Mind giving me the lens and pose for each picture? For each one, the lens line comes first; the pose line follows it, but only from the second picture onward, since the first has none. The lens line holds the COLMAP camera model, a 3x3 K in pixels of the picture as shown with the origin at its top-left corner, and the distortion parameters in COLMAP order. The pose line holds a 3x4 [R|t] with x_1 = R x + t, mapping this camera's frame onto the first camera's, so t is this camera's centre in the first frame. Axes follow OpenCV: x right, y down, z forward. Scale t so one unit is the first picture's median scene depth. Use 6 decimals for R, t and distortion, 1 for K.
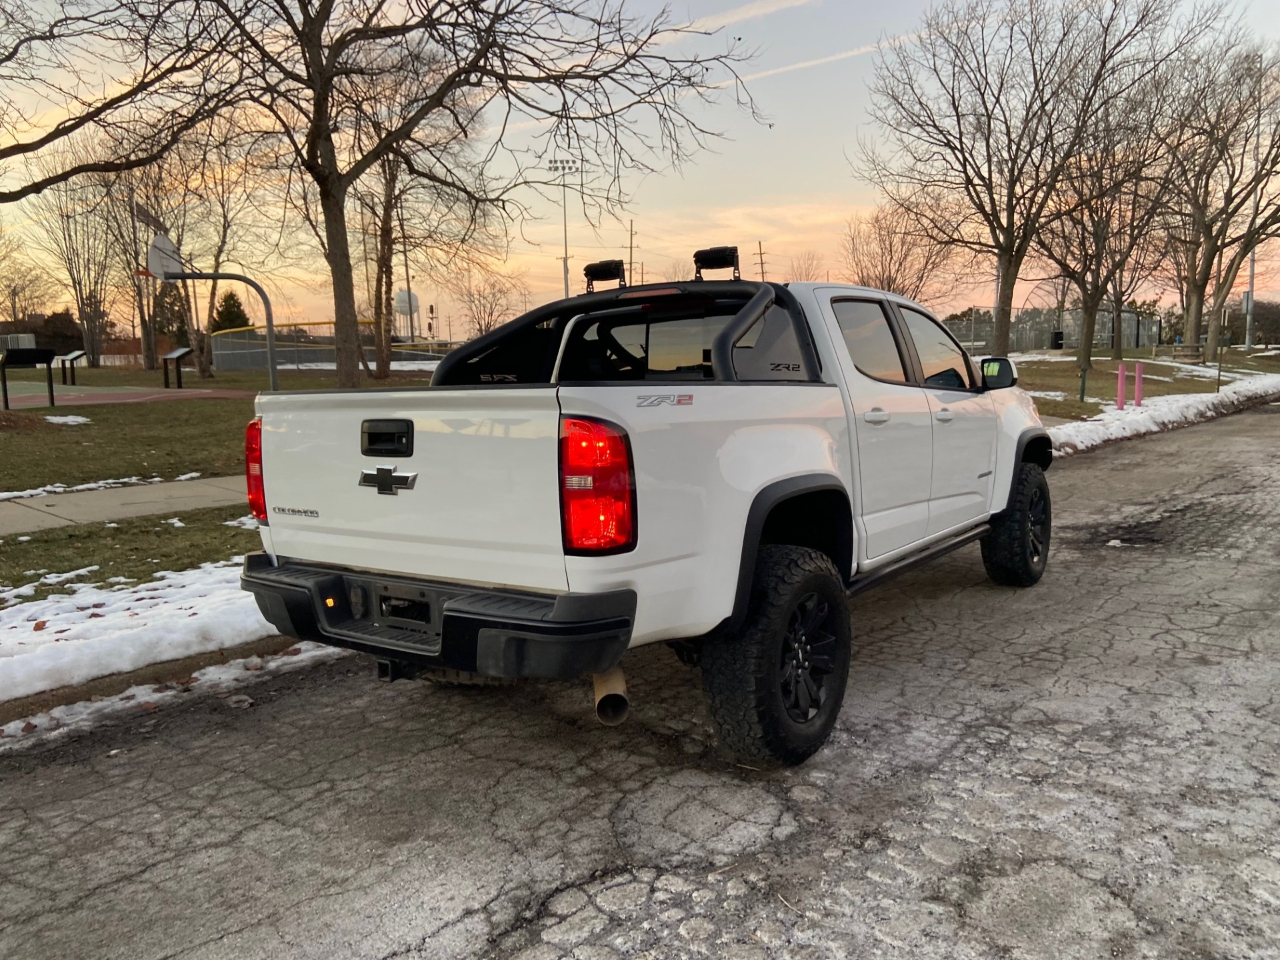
lens RADIAL K [[959.0, 0, 645.9], [0, 959.0, 466.1], [0, 0, 1]] dist [0.116191, -0.145709]
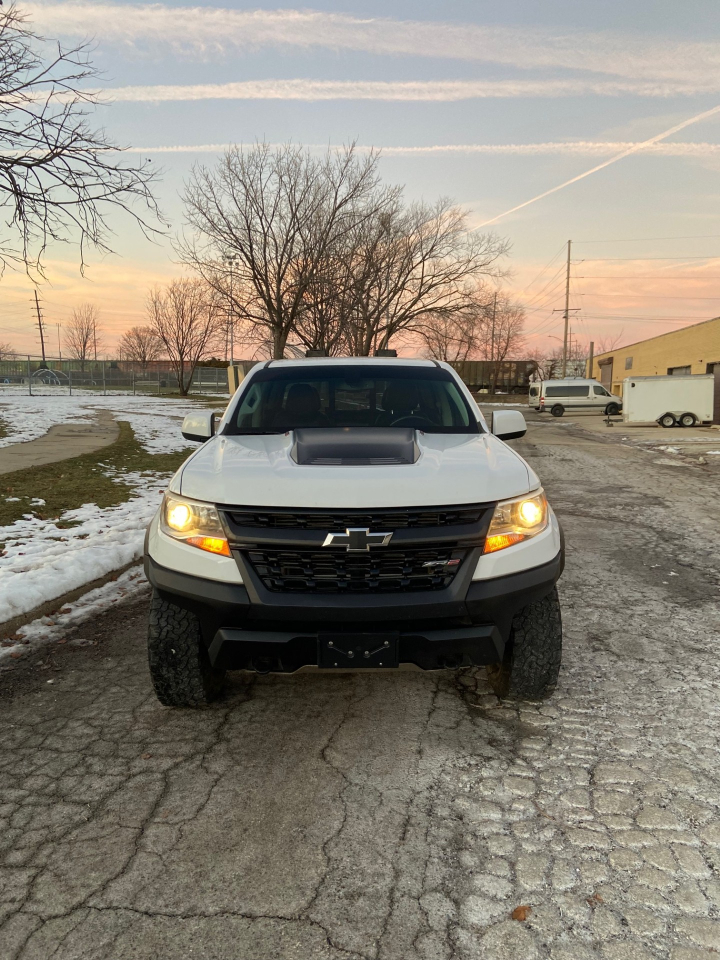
lens RADIAL K [[719.3, 0, 365.8], [0, 719.3, 468.4], [0, 0, 1]] dist [0.116191, -0.145709]
pose [[0.853726, -0.022462, 0.520237, -0.183595], [0.025185, 0.999681, 0.001832, 0.000264], [-0.520112, 0.011538, 0.854020, -0.031045]]
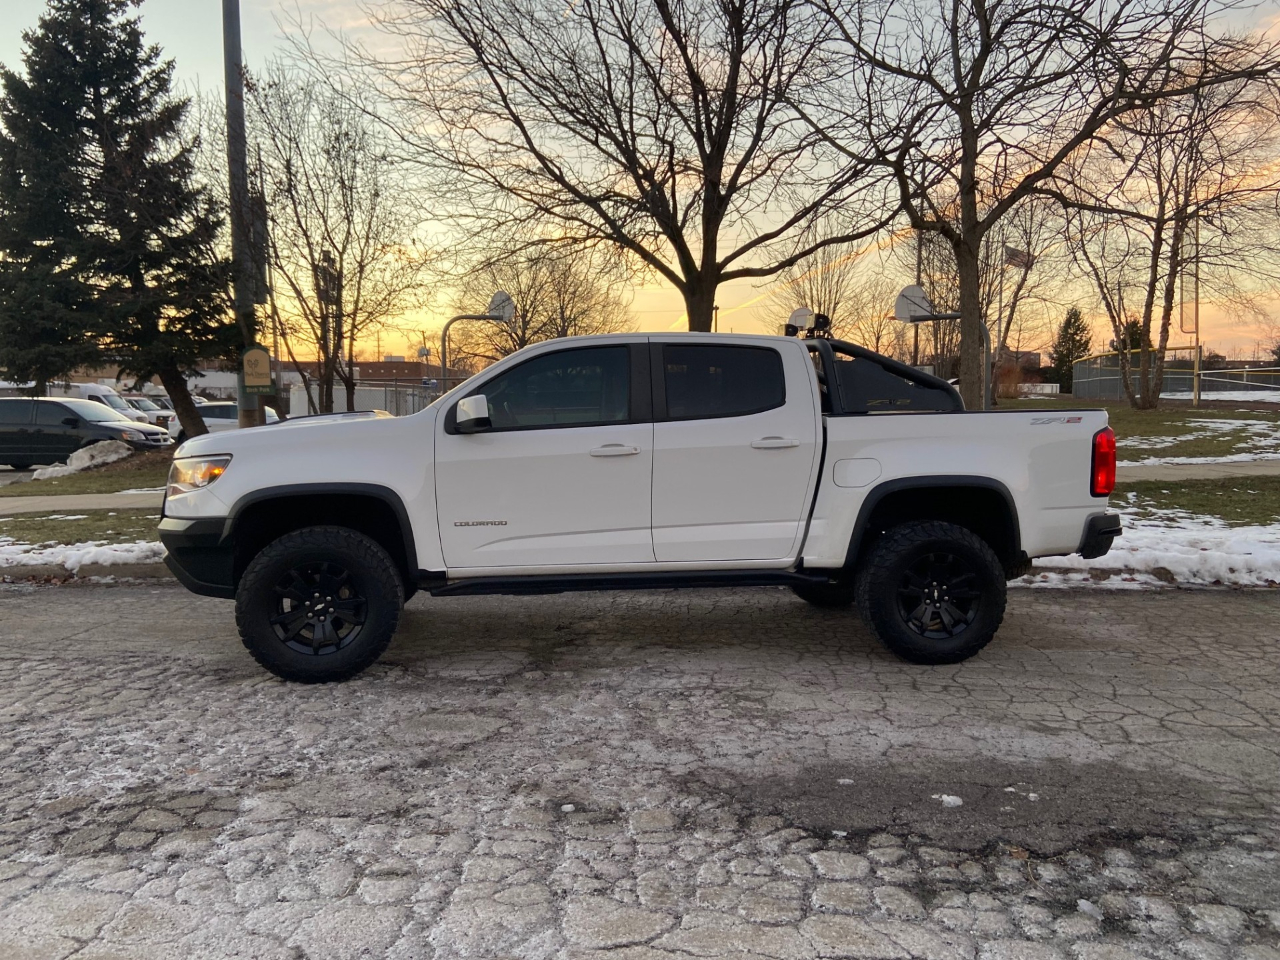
lens RADIAL K [[956.5, 0, 635.3], [0, 956.5, 470.3], [0, 0, 1]] dist [0.100712, -0.109863]
pose [[0.607368, 0.074555, -0.790915, 0.323130], [-0.093791, 0.995353, 0.021801, -0.008399], [0.788865, 0.060940, 0.611538, 0.037476]]
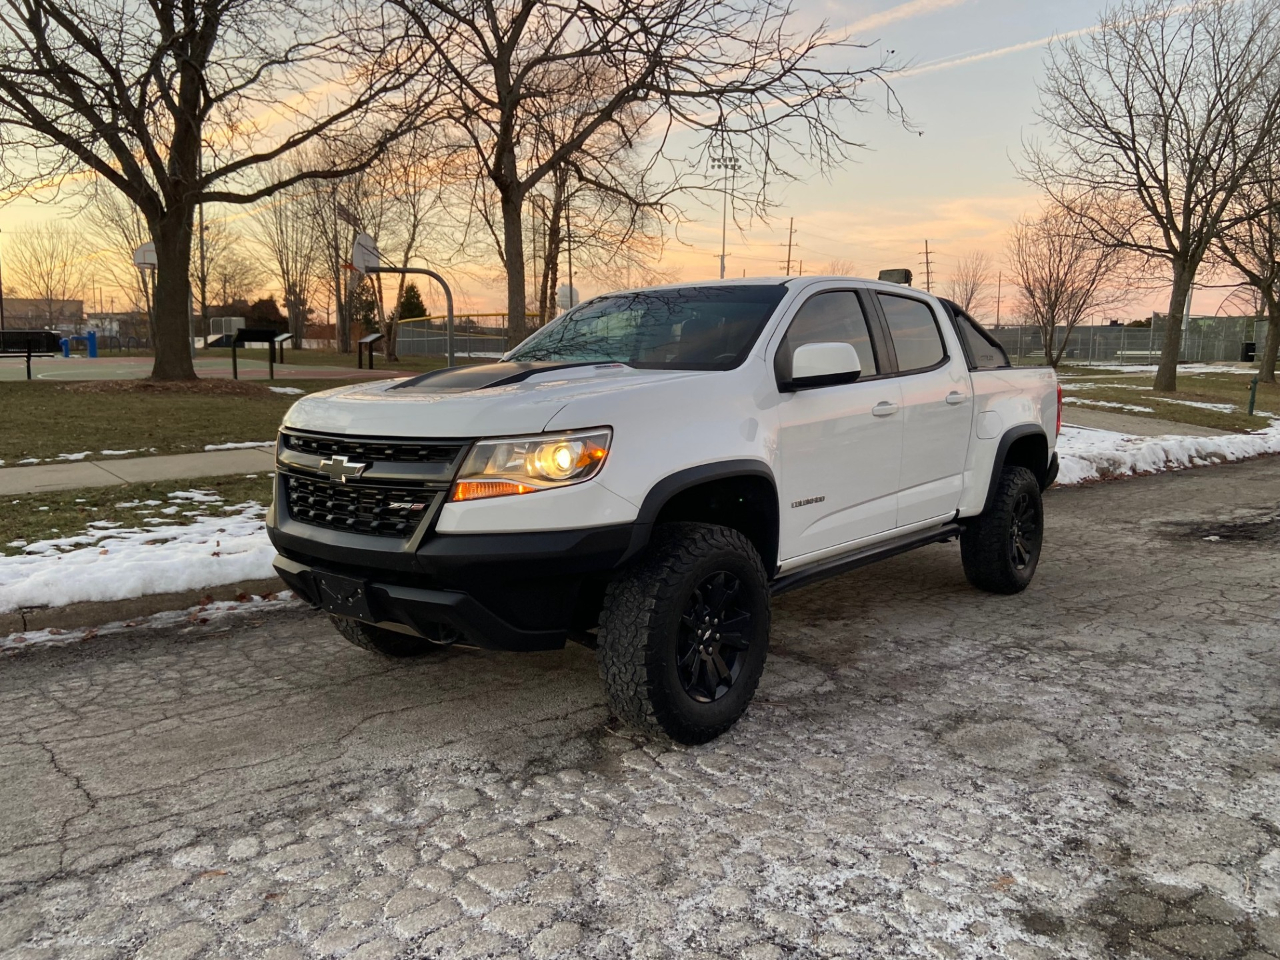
lens RADIAL K [[959.0, 0, 630.9], [0, 959.0, 465.9], [0, 0, 1]] dist [0.116191, -0.145709]
pose [[0.984533, 0.052042, -0.167291, 0.017436], [-0.051618, 0.998643, 0.006890, 0.013460], [0.167422, 0.001852, 0.985884, -0.079296]]
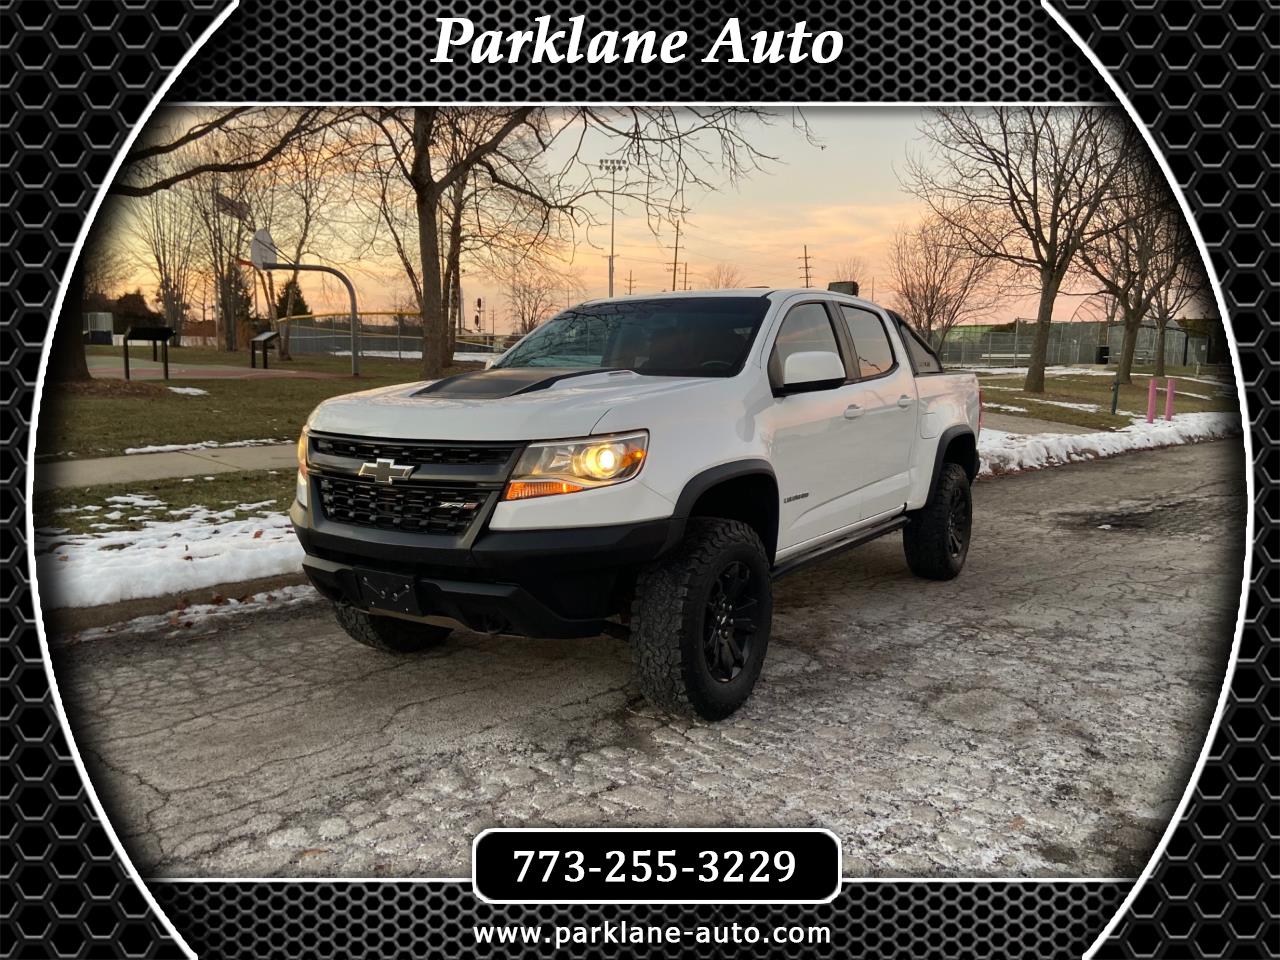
lens RADIAL K [[959.0, 0, 629.6], [0, 959.0, 468.6], [0, 0, 1]] dist [0.116191, -0.145709]
pose [[0.997680, 0.043566, -0.052308, -0.014993], [-0.043400, 0.999049, 0.004289, 0.015004], [0.052445, -0.002009, 0.998622, -0.101484]]
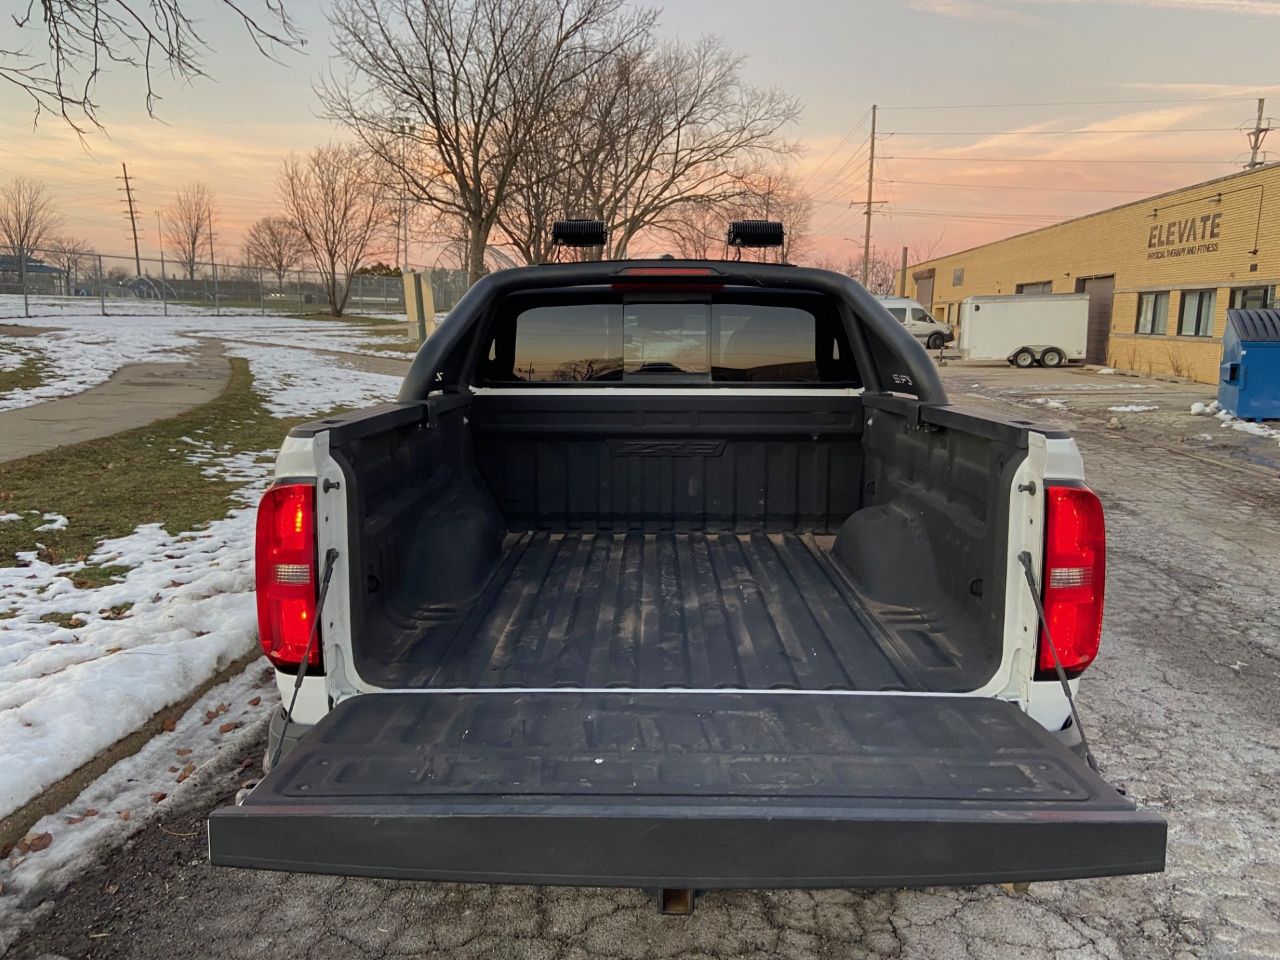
lens RADIAL K [[959.0, 0, 644.4], [0, 959.0, 468.6], [0, 0, 1]] dist [0.116191, -0.145709]
pose [[0.822820, -0.051343, 0.565978, -0.132543], [0.022575, 0.998077, 0.057722, -0.020145], [-0.567854, -0.034718, 0.822397, 0.110709]]
